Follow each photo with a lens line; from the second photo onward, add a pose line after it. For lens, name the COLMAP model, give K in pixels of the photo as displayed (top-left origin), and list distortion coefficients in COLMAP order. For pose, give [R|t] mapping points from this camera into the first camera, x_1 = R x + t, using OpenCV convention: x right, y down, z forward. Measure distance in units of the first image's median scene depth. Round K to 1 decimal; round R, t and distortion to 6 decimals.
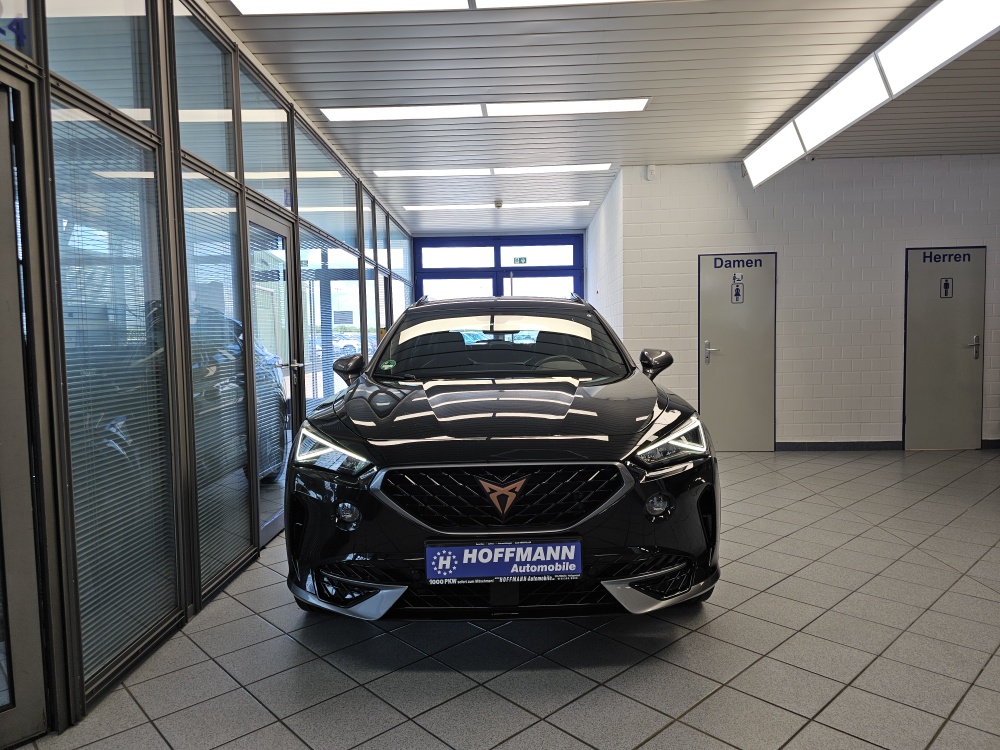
lens RADIAL K [[673.3, 0, 503.0], [0, 673.3, 359.6], [0, 0, 1]] dist [0.008746, -0.004958]
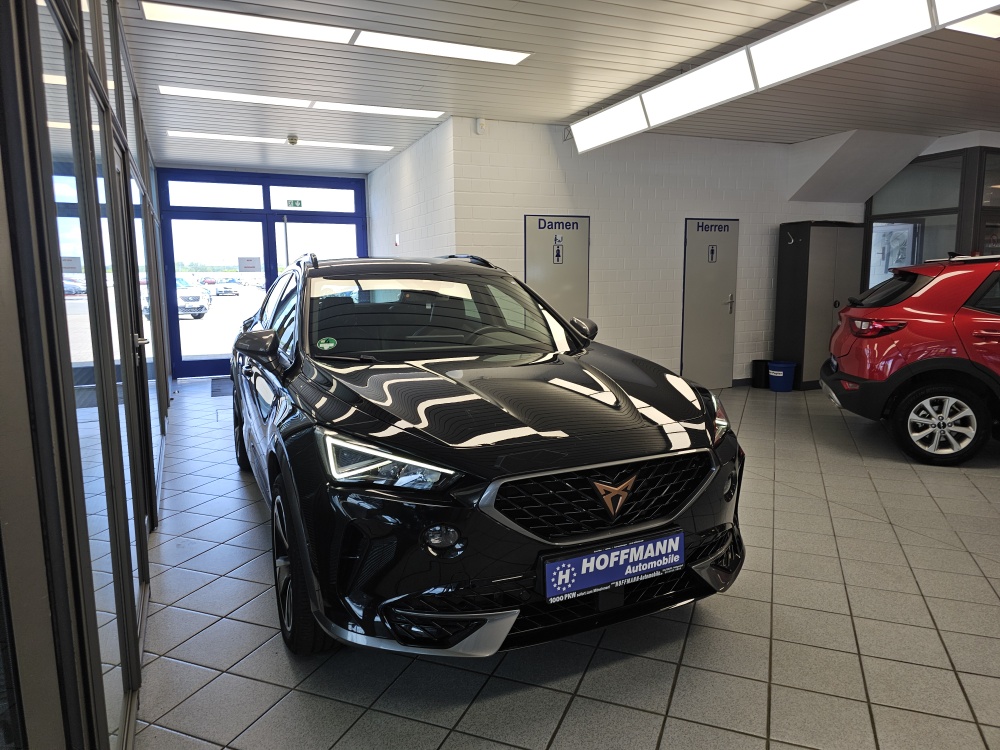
lens RADIAL K [[664.9, 0, 539.2], [0, 664.9, 360.7], [0, 0, 1]] dist [0.085657, -0.130195]
pose [[0.902596, -0.039946, 0.428632, -0.491422], [0.005087, 0.996606, 0.082165, -0.064127], [-0.430460, -0.071981, 0.899735, 0.220836]]
